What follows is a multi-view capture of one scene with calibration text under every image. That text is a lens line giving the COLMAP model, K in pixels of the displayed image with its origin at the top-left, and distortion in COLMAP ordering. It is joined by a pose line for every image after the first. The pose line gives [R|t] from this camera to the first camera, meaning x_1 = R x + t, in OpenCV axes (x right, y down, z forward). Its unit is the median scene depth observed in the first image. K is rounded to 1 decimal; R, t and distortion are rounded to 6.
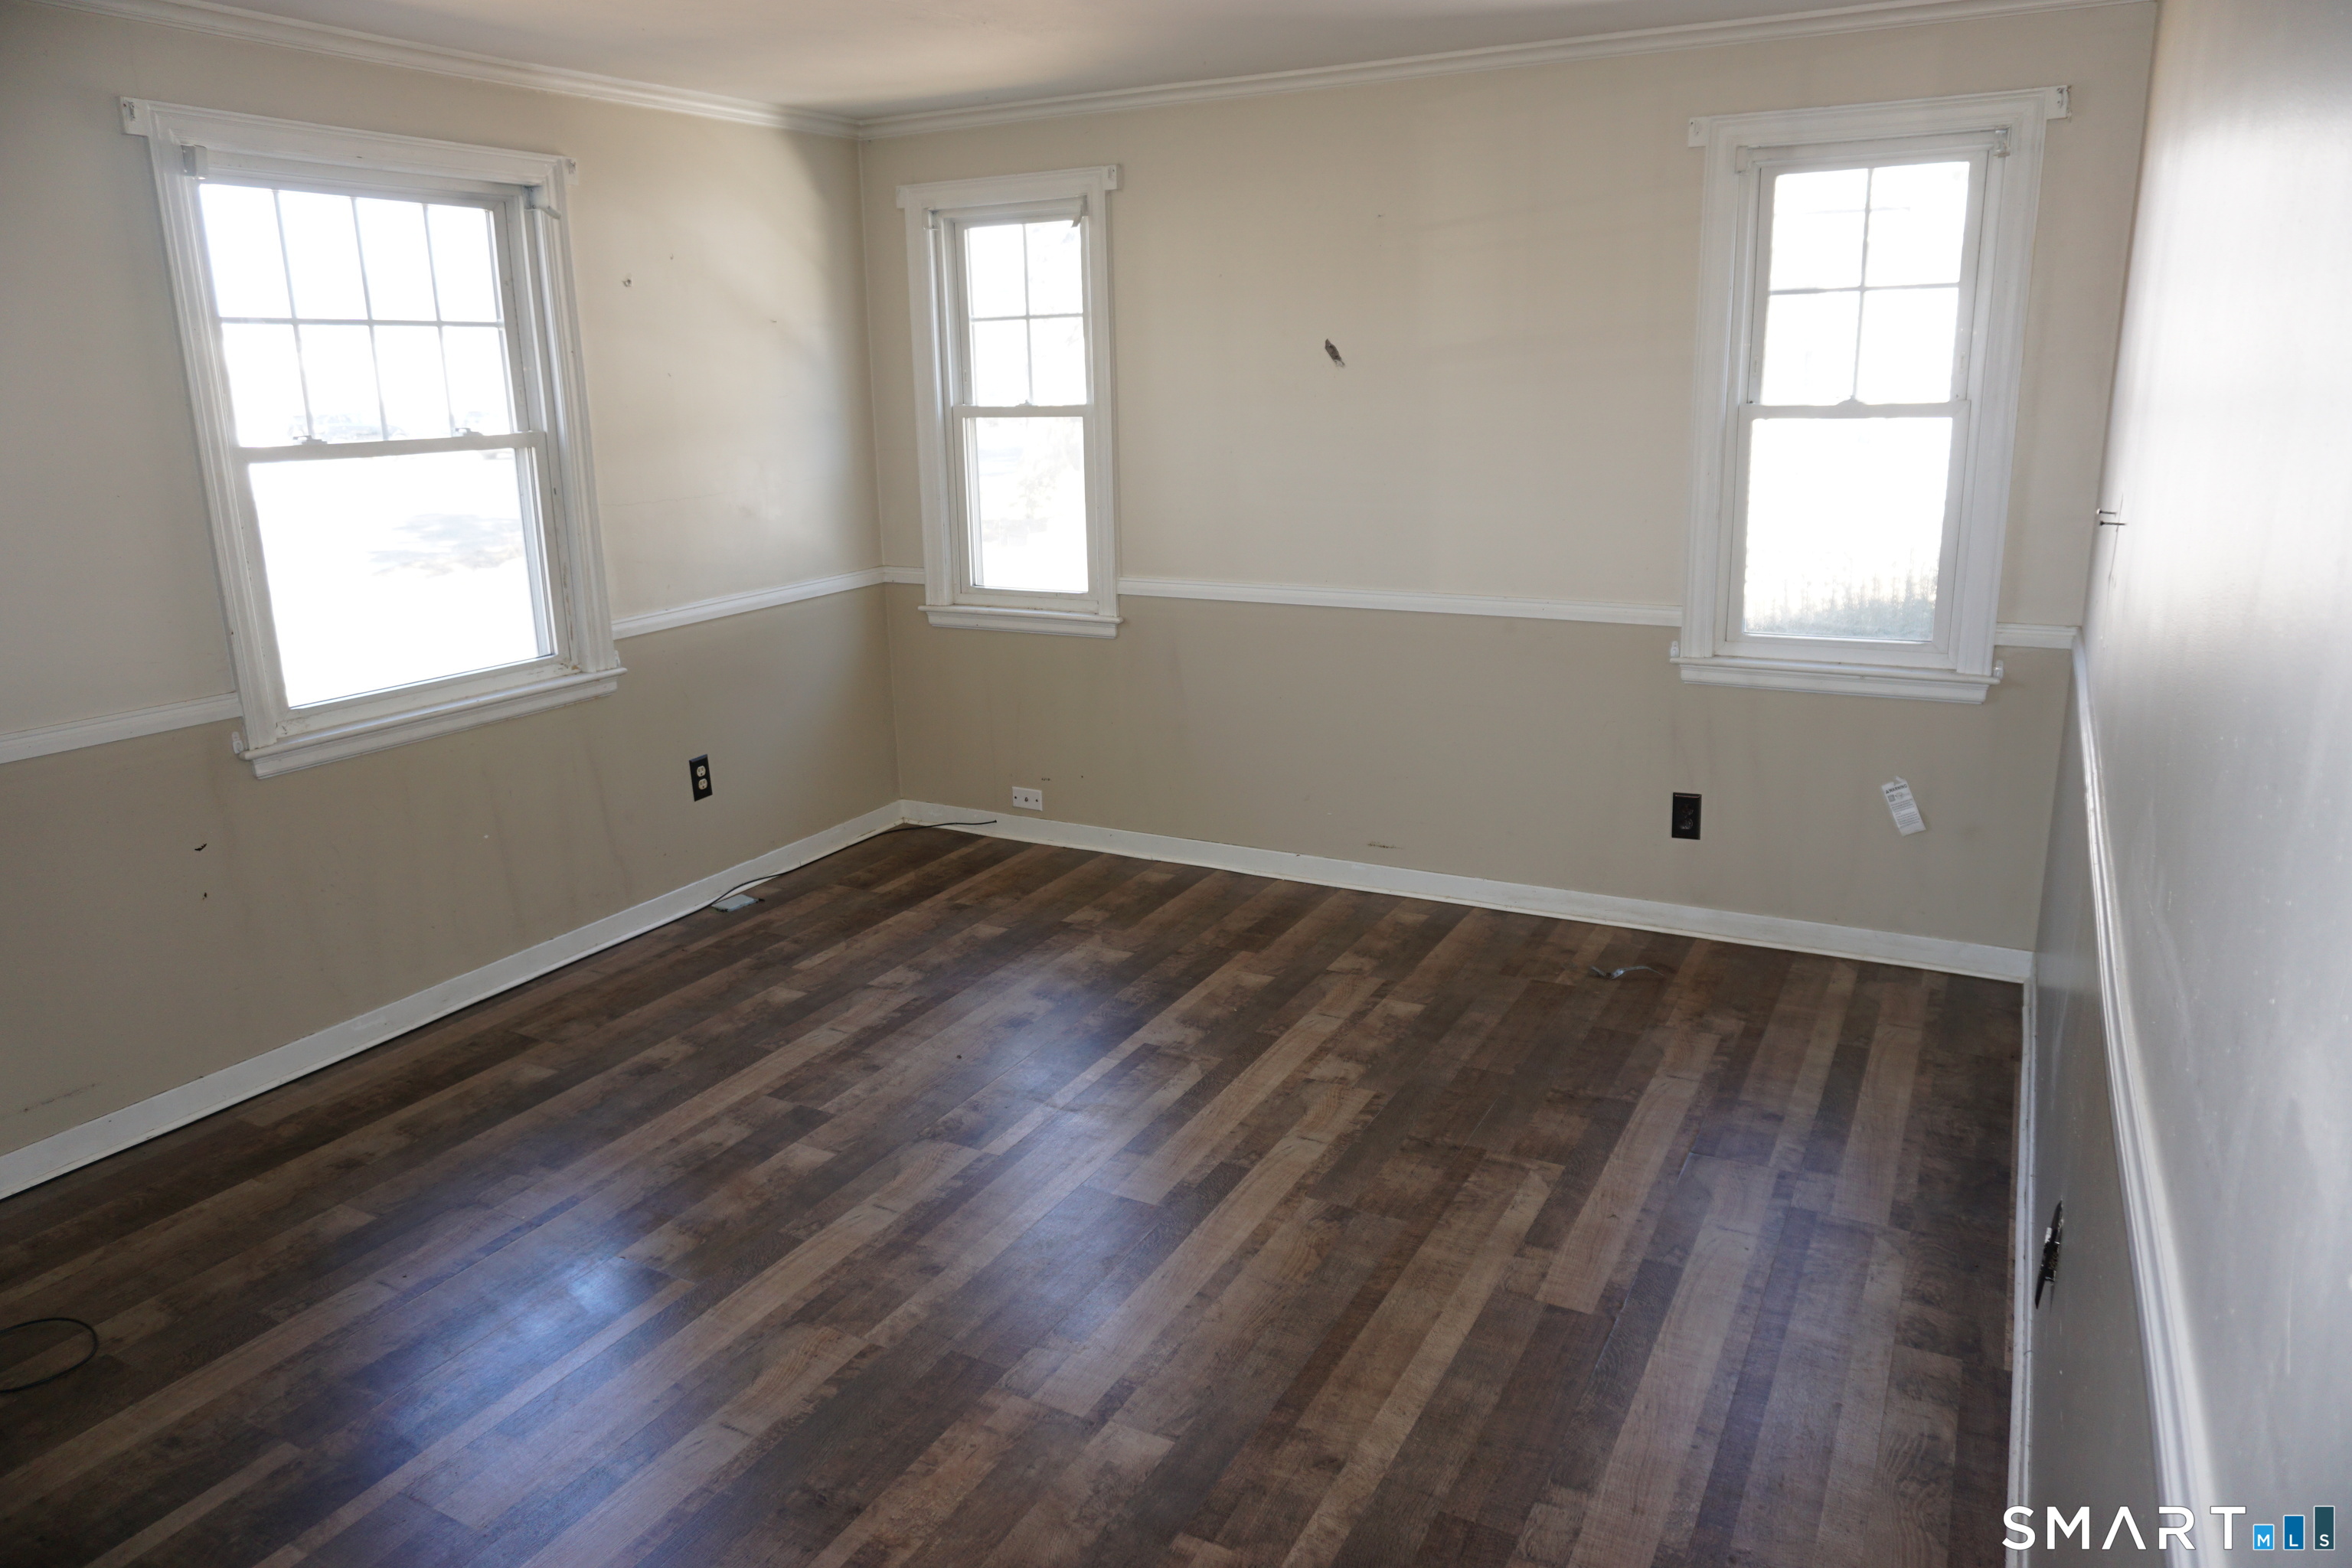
lens RADIAL K [[1588.9, 0, 1171.9], [0, 1588.9, 799.7], [0, 0, 1]] dist [-0.033201, 0.015565]
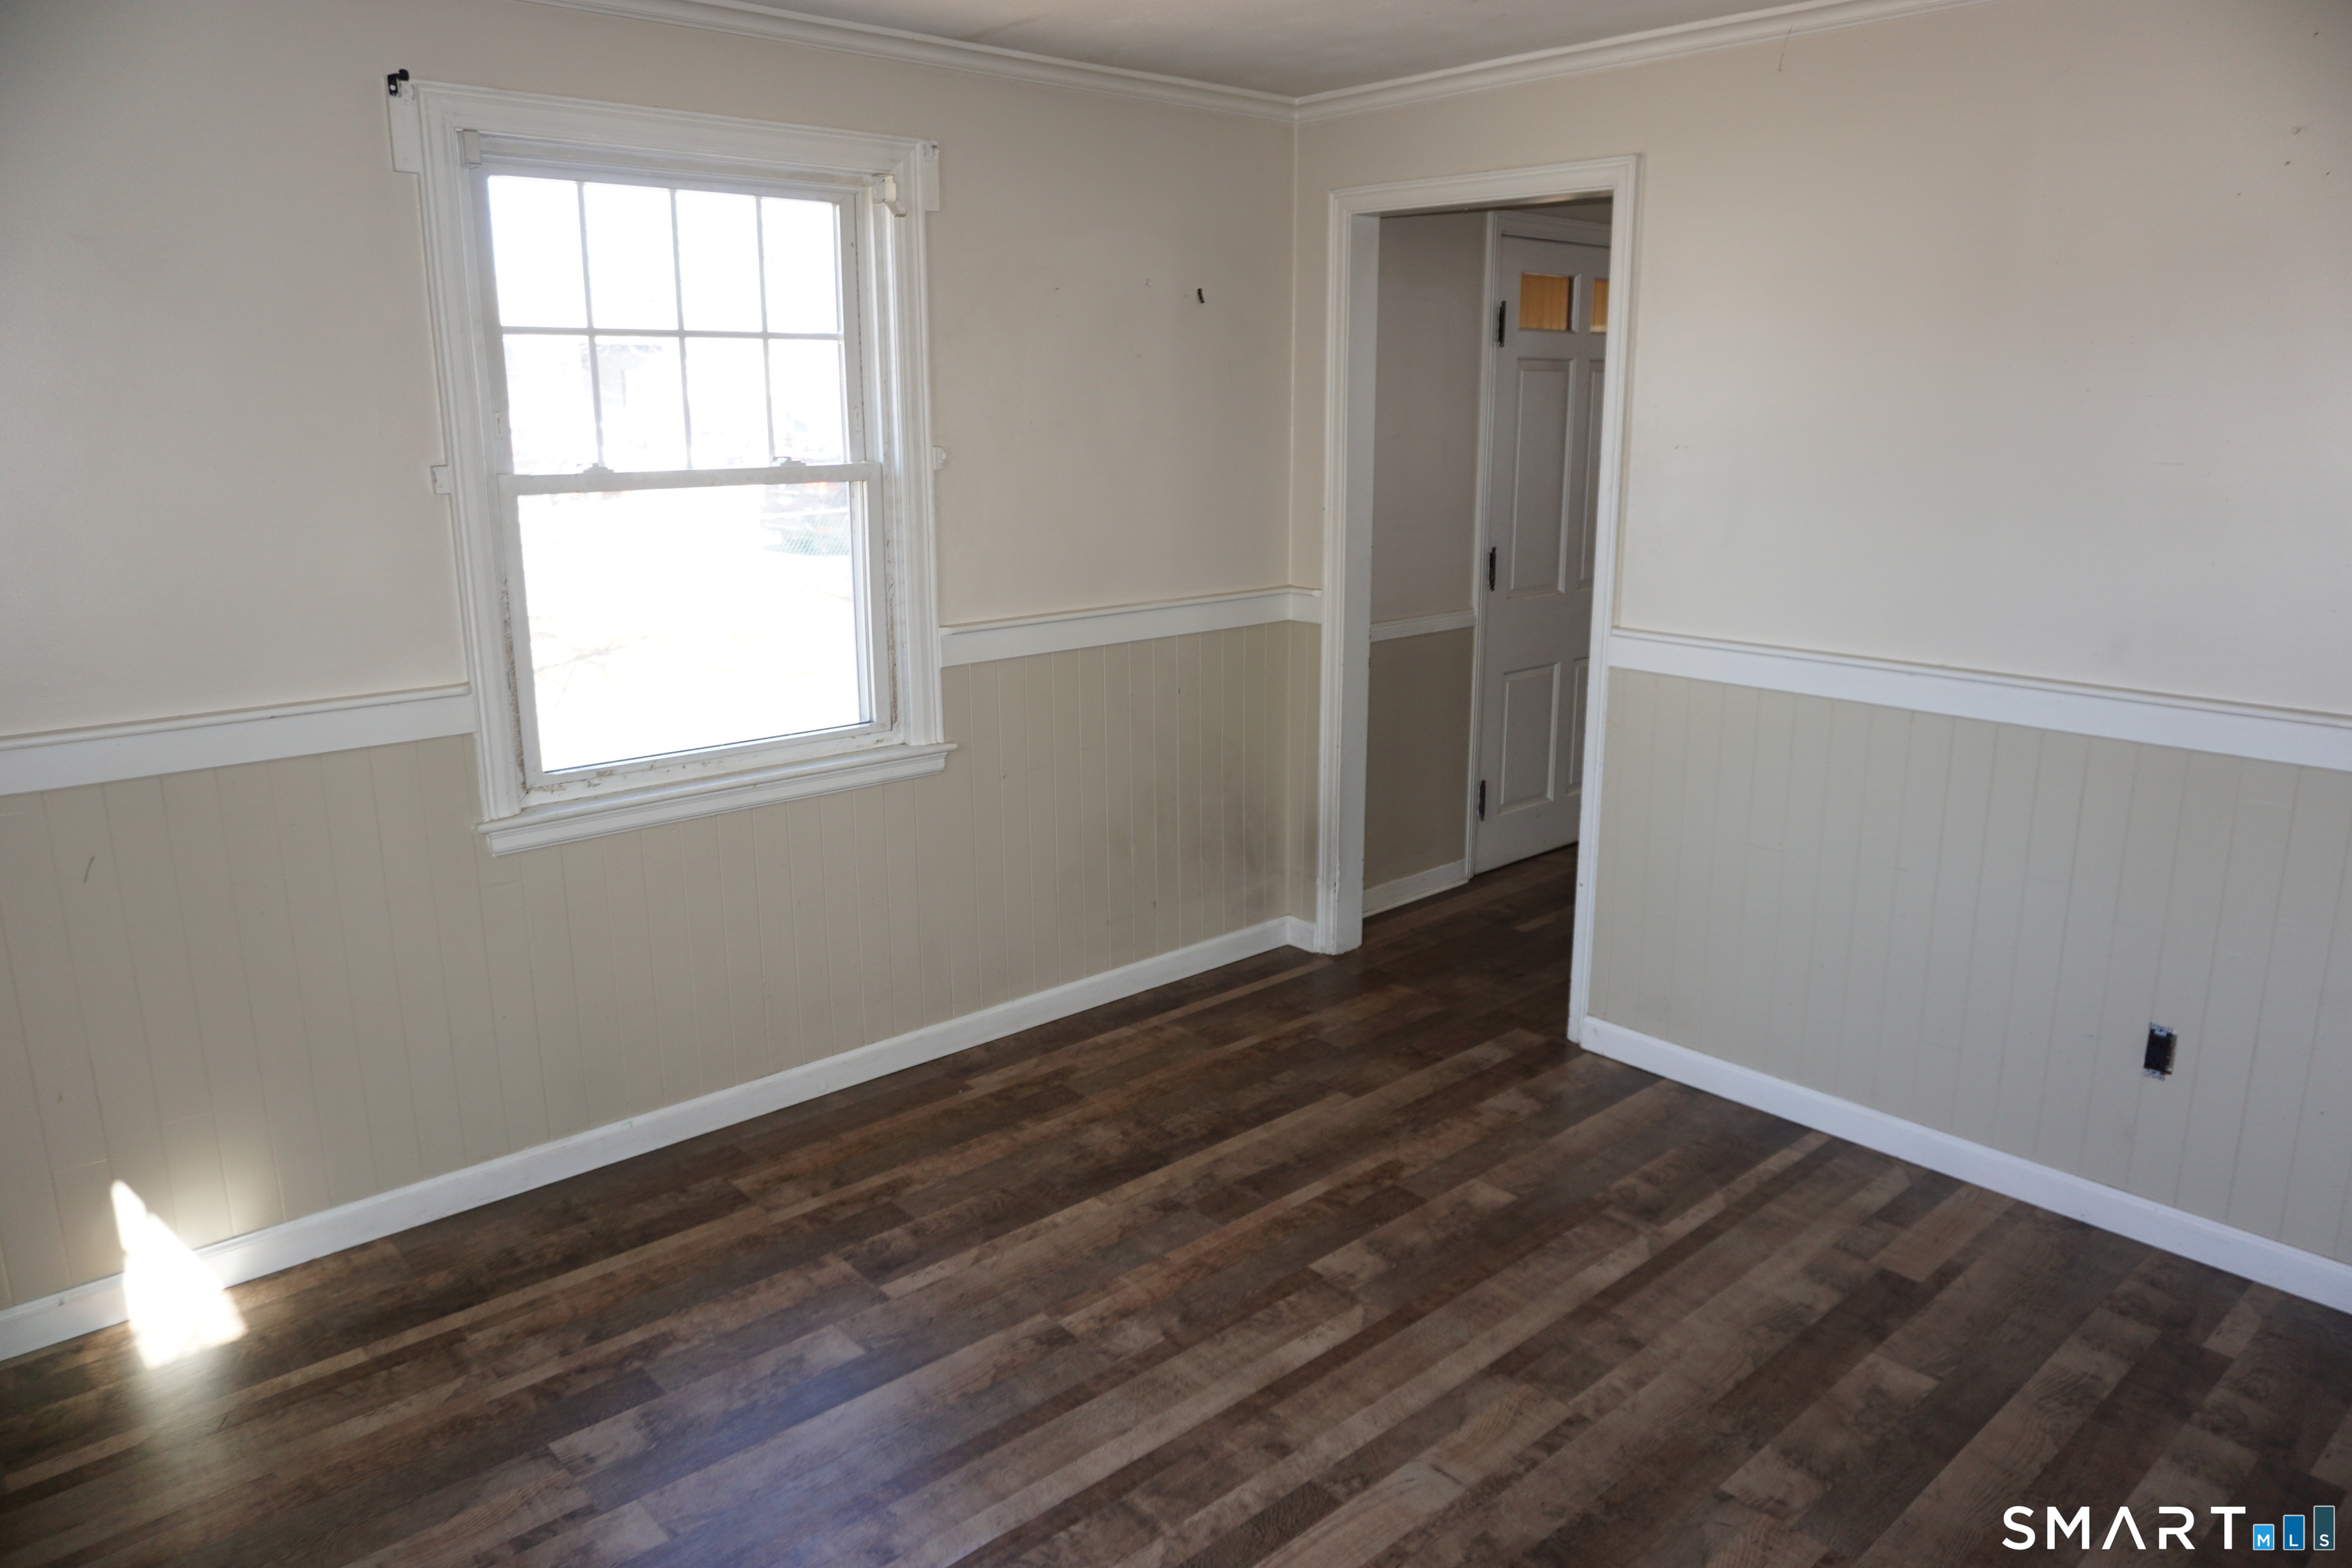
lens RADIAL K [[1588.9, 0, 1159.9], [0, 1588.9, 791.1], [0, 0, 1]] dist [-0.033201, 0.015565]
pose [[0.938571, 0.091534, -0.332726, 0.052095], [-0.097388, 0.995246, -0.000922, -0.080611], [0.331060, 0.033269, 0.943023, 0.285251]]
